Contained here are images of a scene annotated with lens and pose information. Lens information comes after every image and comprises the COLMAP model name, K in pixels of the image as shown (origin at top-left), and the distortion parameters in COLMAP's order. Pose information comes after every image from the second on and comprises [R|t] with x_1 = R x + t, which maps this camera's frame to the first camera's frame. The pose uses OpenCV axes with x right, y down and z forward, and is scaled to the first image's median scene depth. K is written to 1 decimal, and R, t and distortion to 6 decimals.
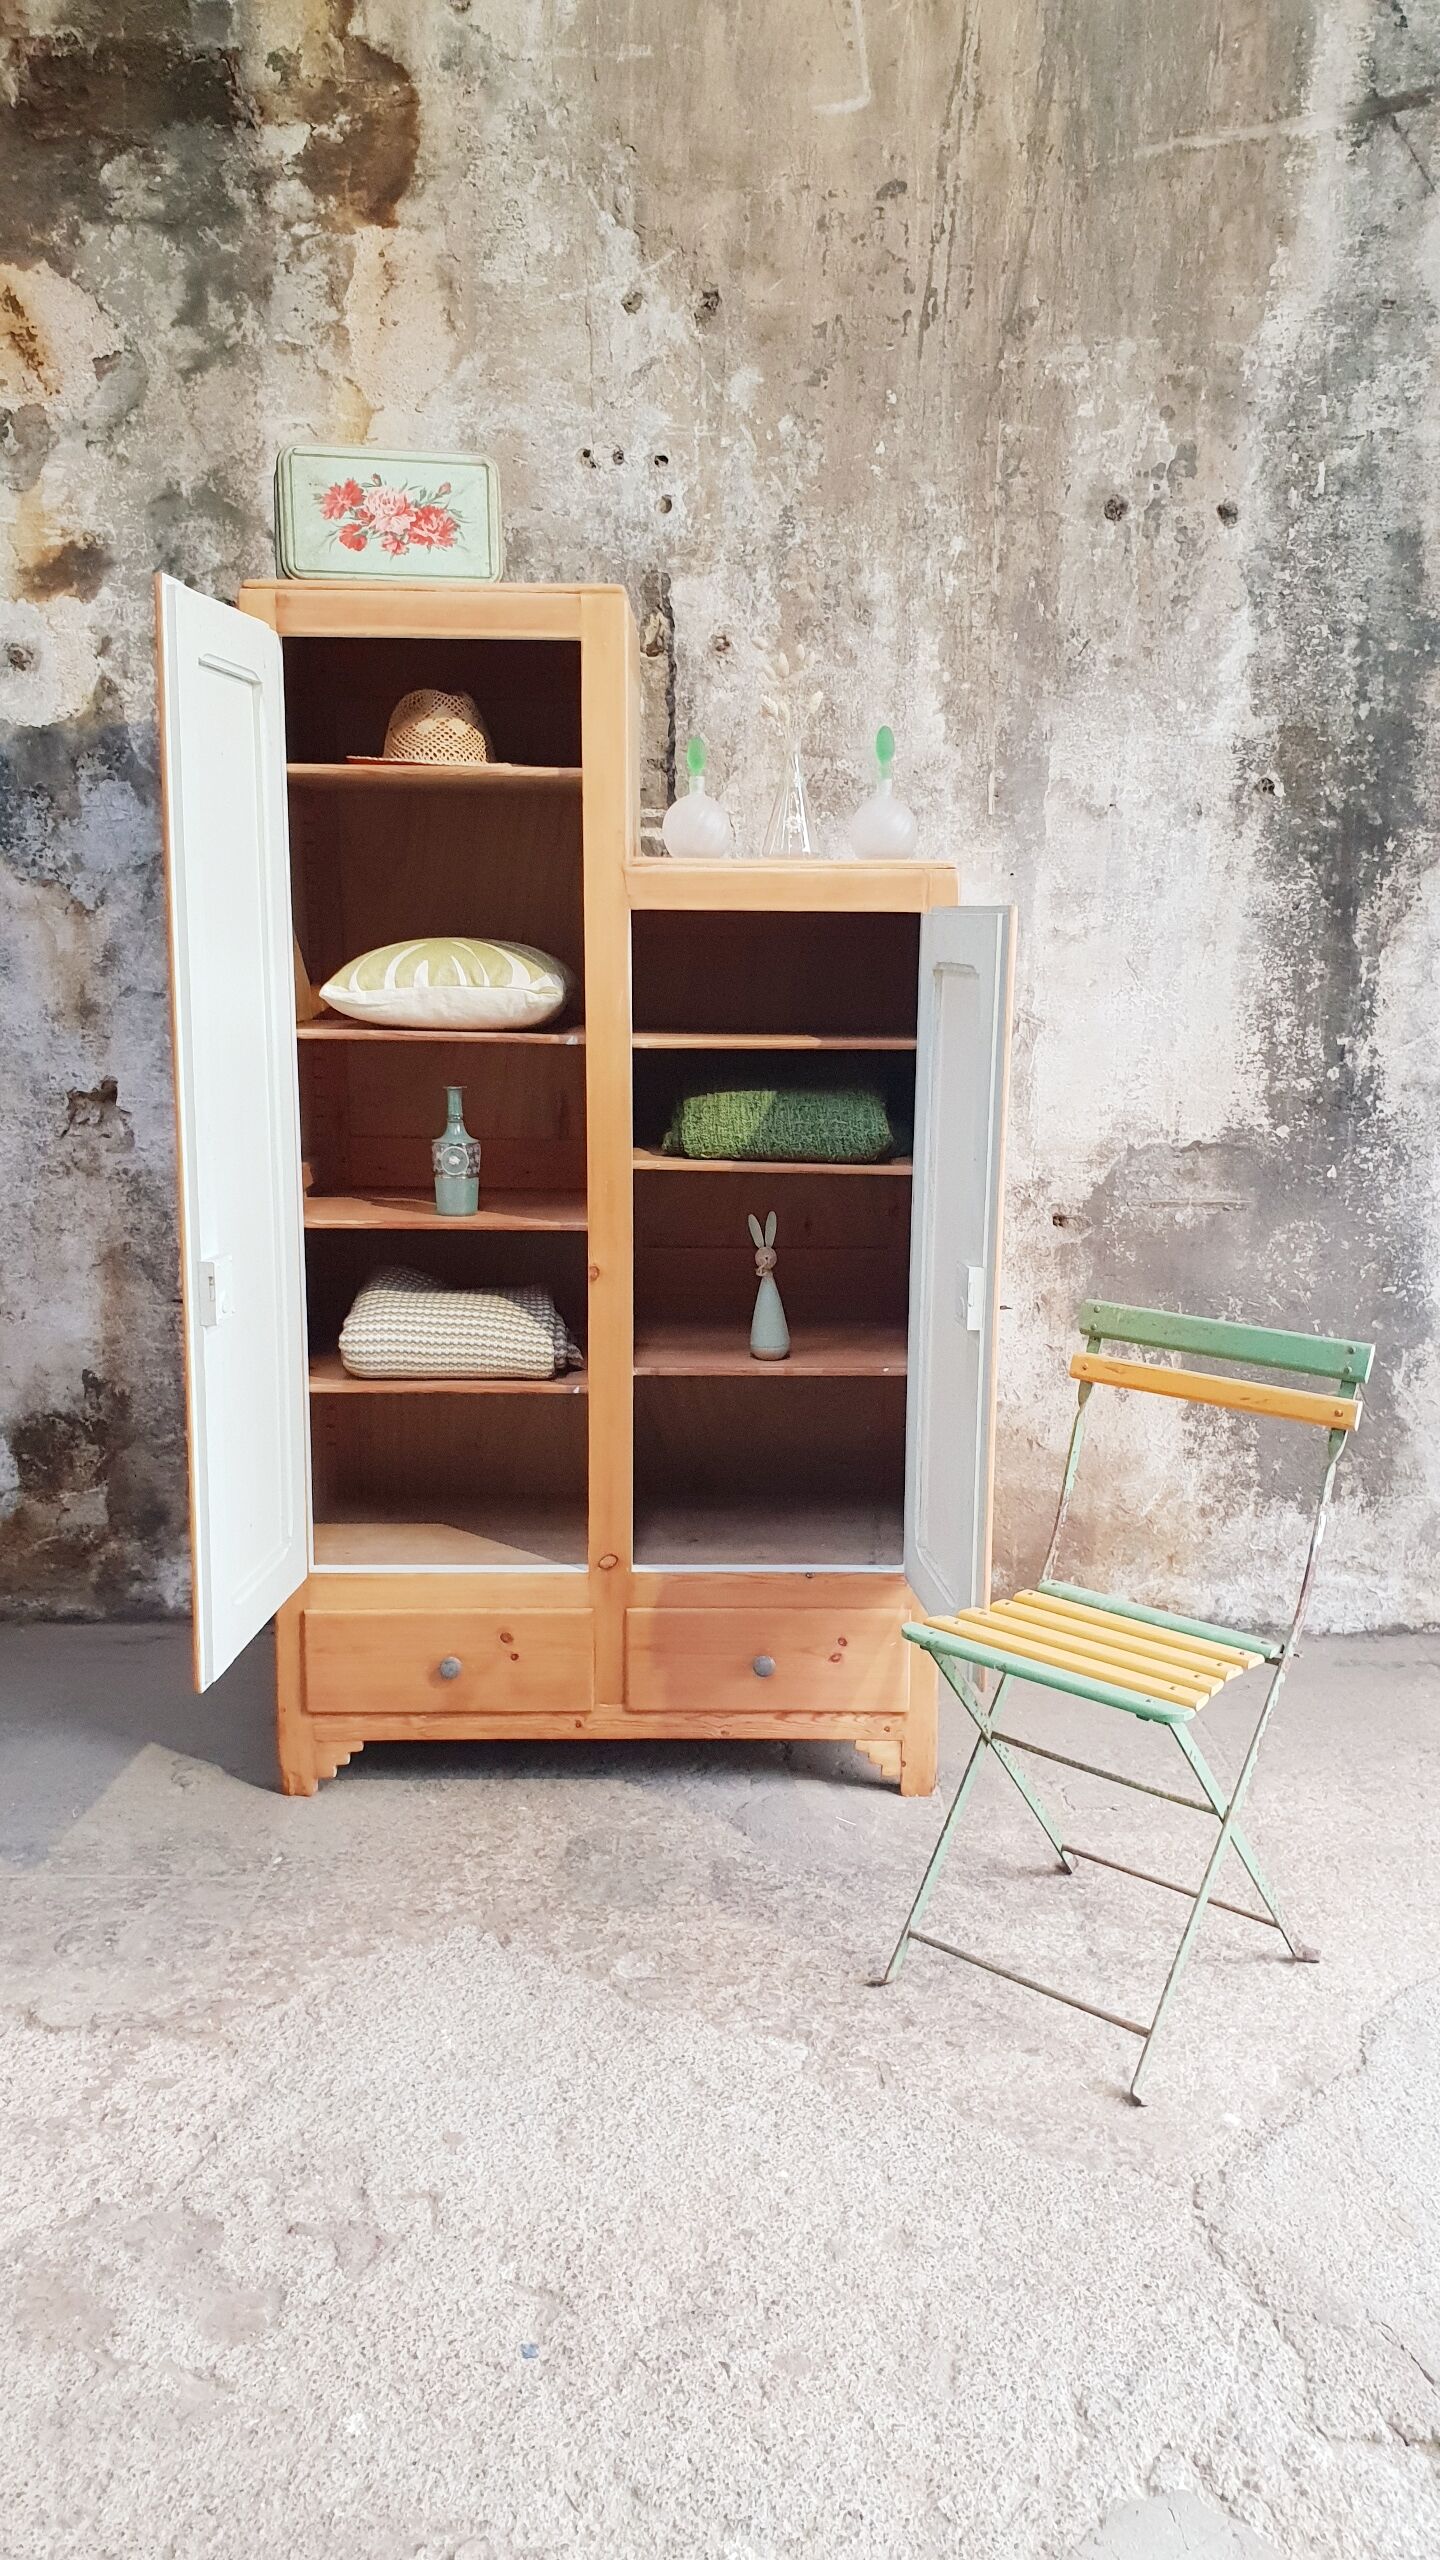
lens RADIAL K [[2017.9, 0, 759.1], [0, 2017.9, 1279.4], [0, 0, 1]] dist [-0.005979, 0.030388]
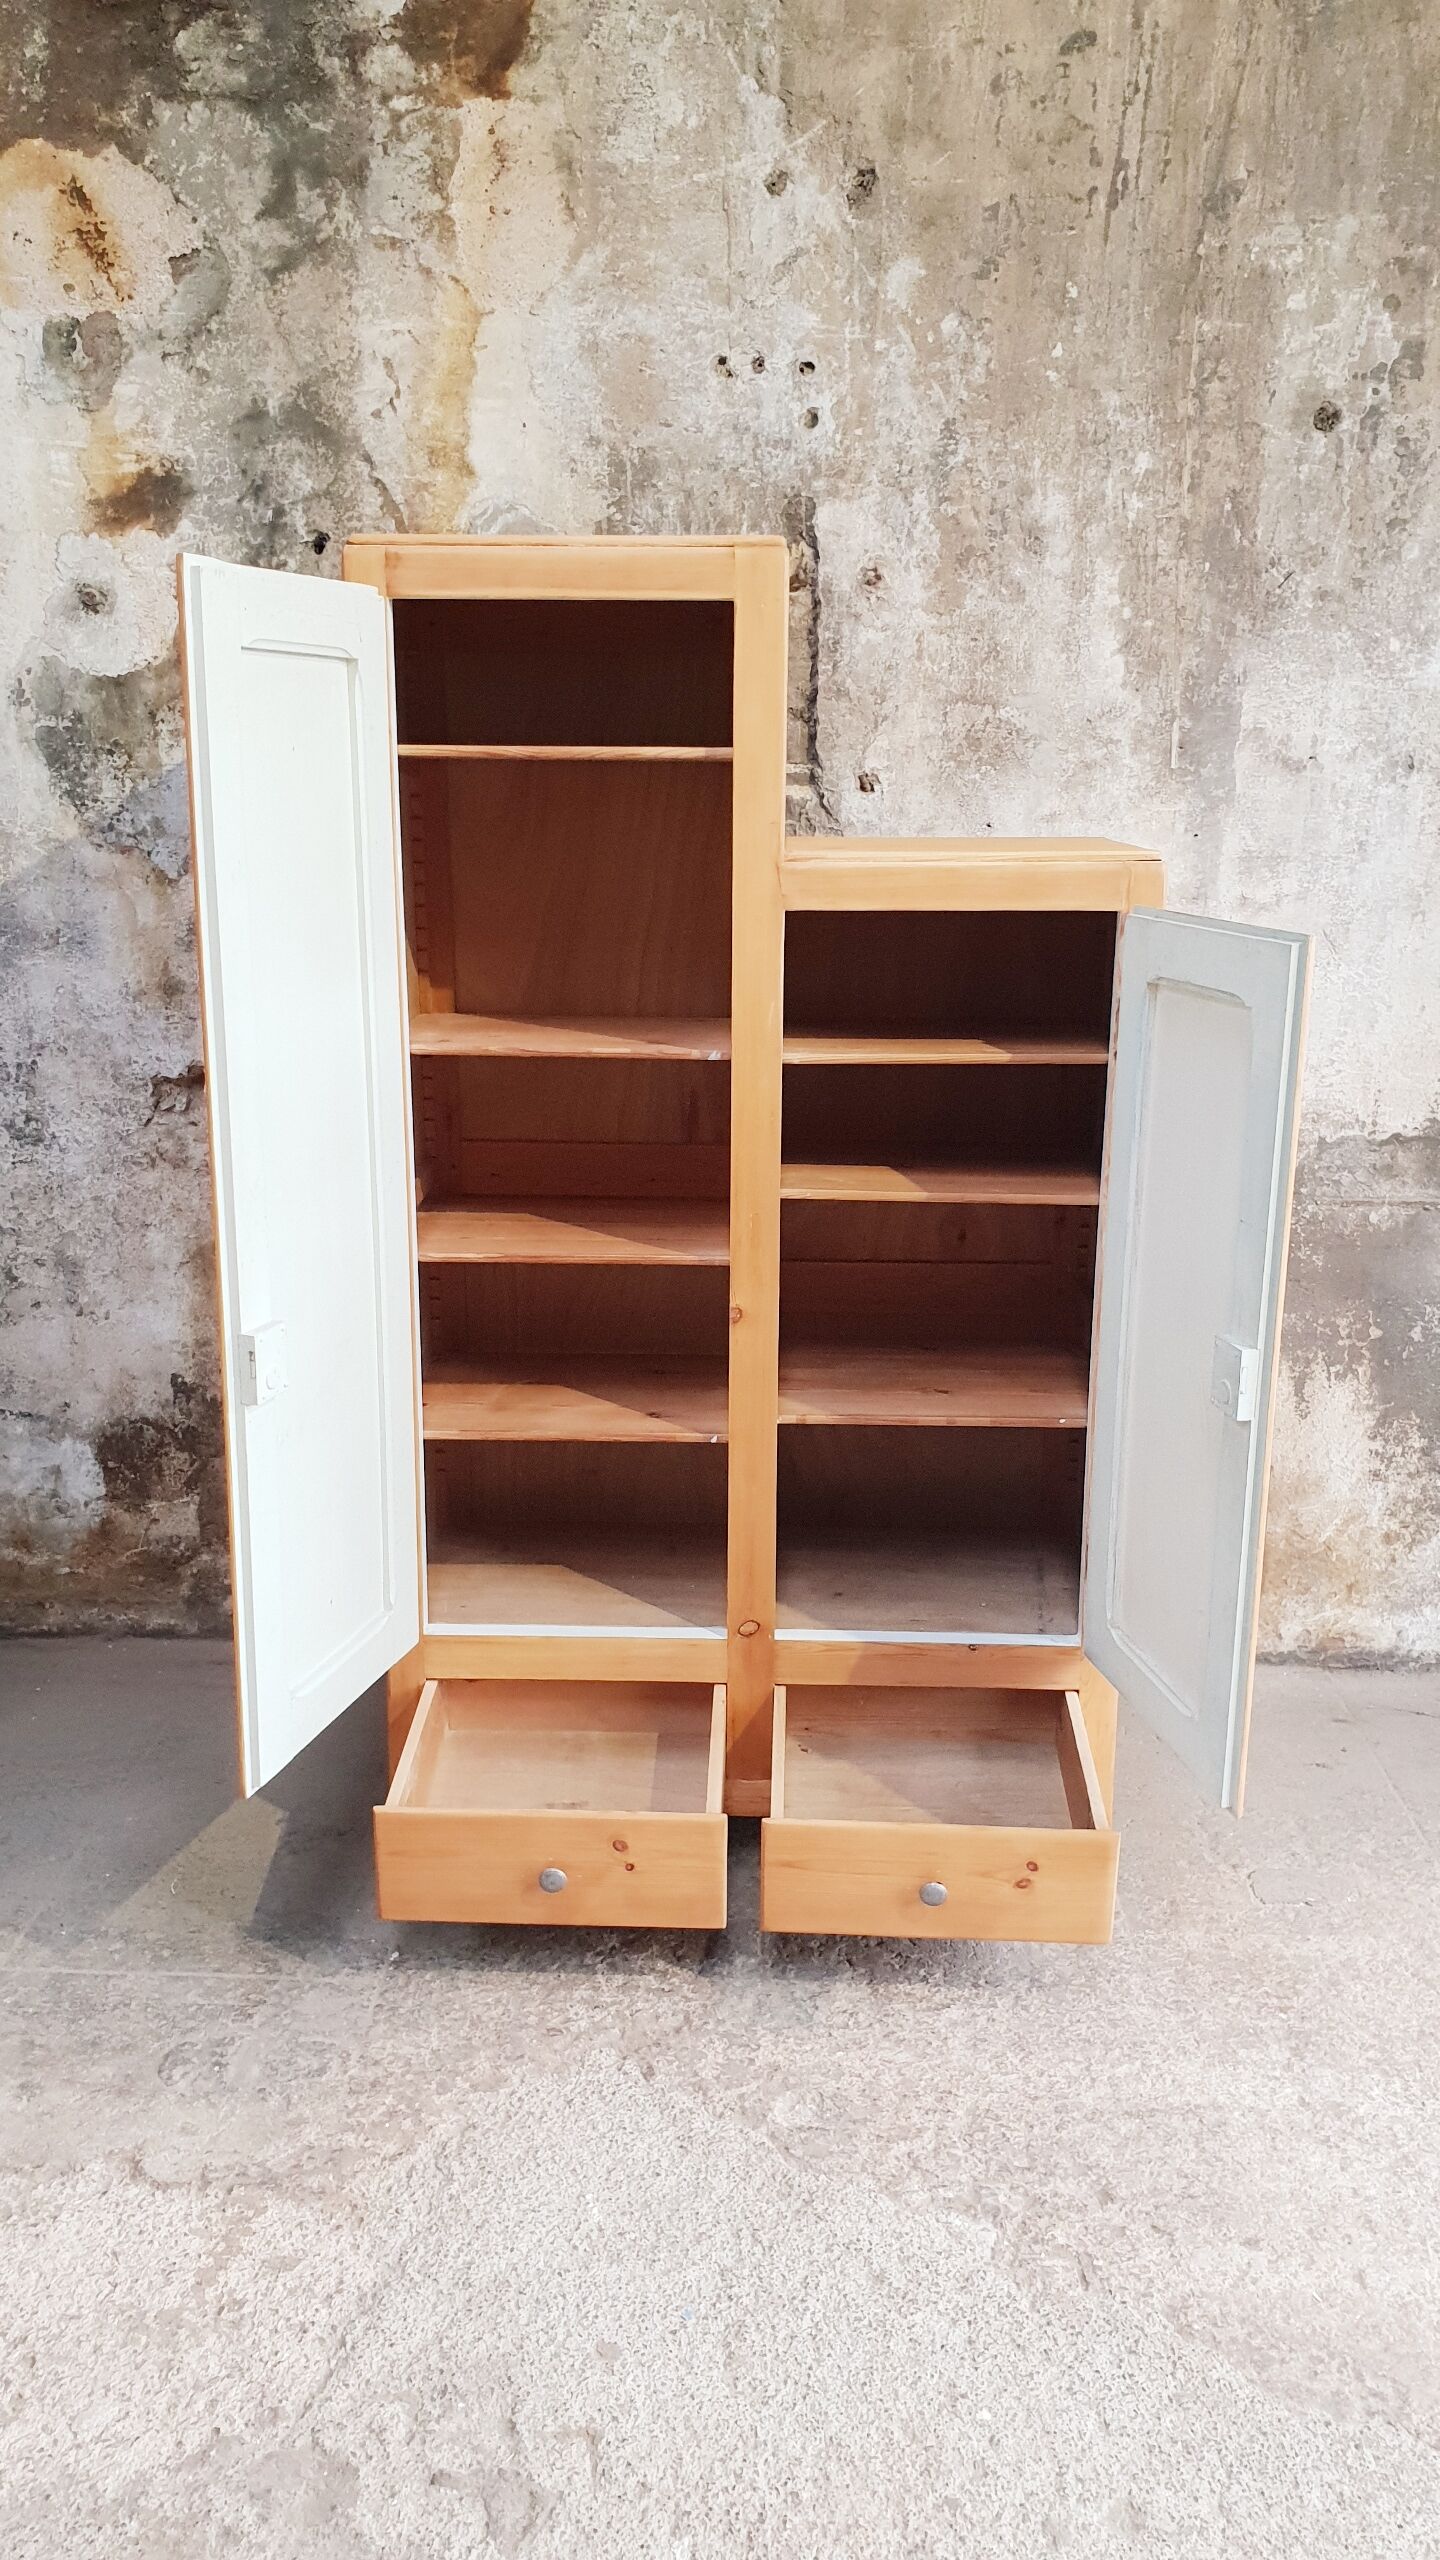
lens RADIAL K [[2017.9, 0, 730.2], [0, 2017.9, 1261.7], [0, 0, 1]] dist [-0.005979, 0.030388]
pose [[0.999034, 0.006864, -0.043395, -0.040877], [-0.004048, 0.997900, 0.064642, -0.072919], [0.043748, -0.064404, 0.996965, 0.095170]]
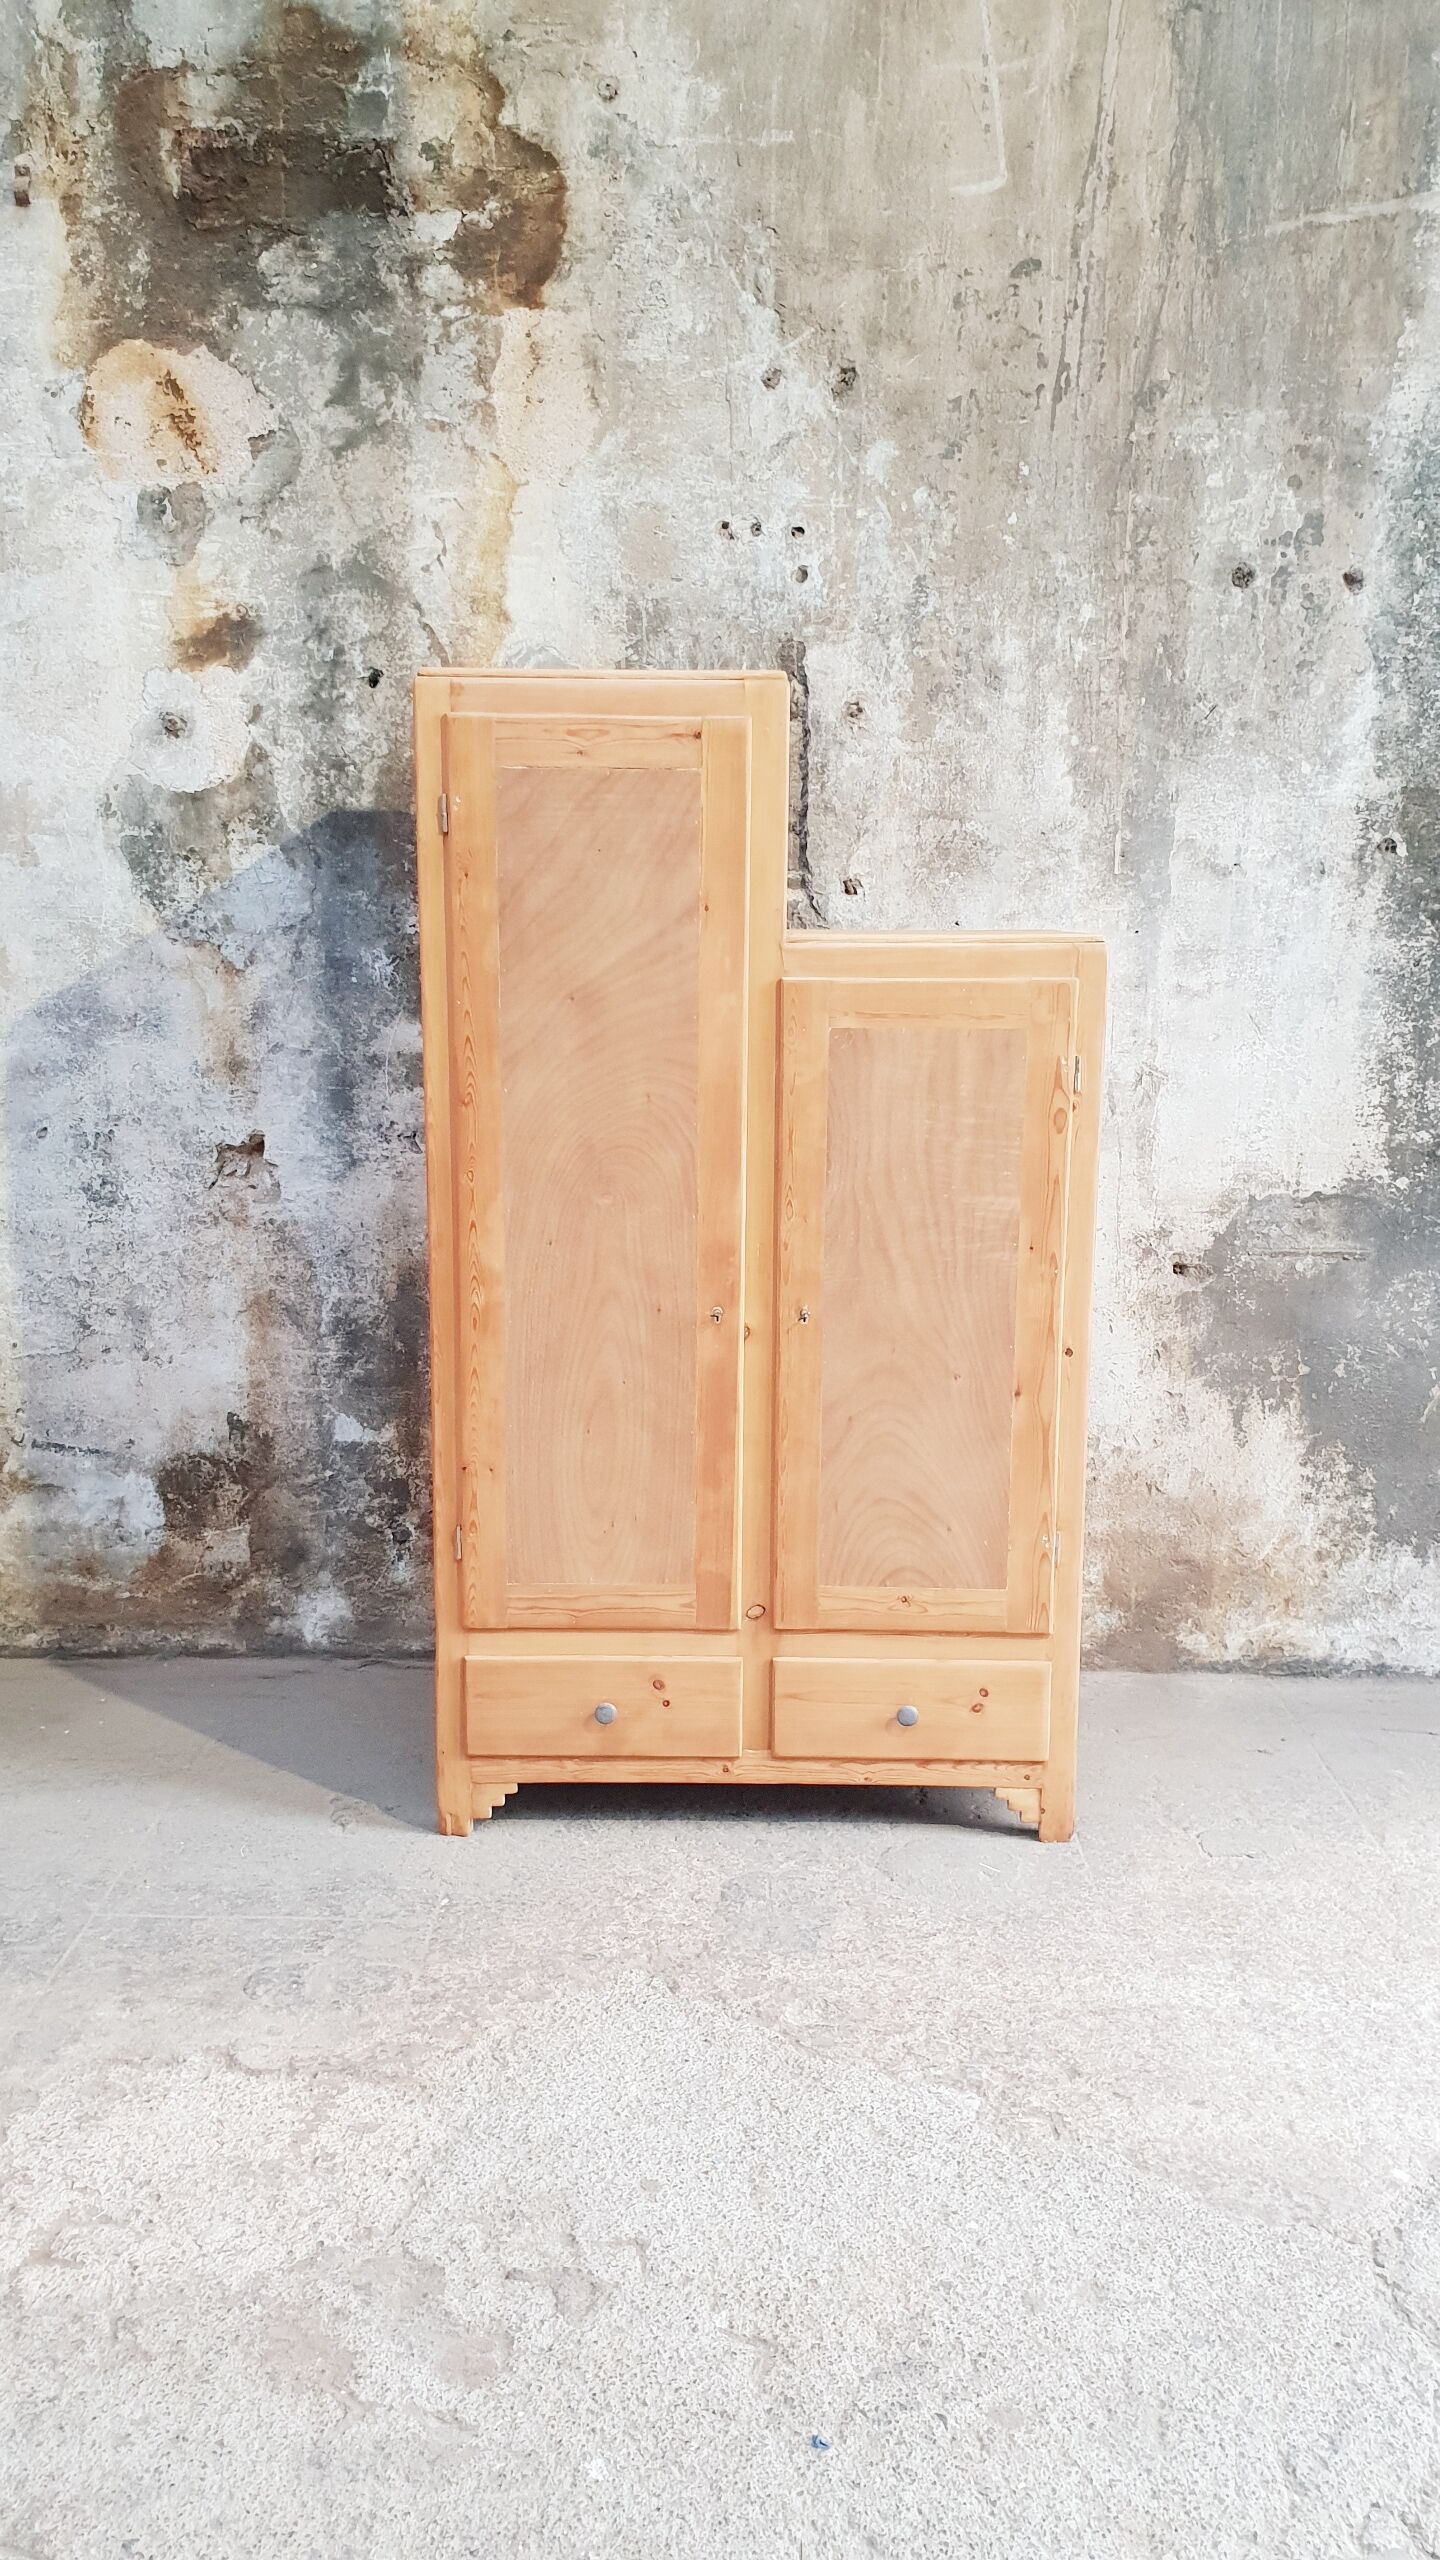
lens RADIAL K [[2017.9, 0, 739.2], [0, 2017.9, 1273.0], [0, 0, 1]] dist [-0.005979, 0.030388]
pose [[0.999752, 0.001783, -0.022196, -0.054702], [-0.001737, 0.999996, 0.002116, -0.031337], [0.022200, -0.002077, 0.999751, -0.025969]]
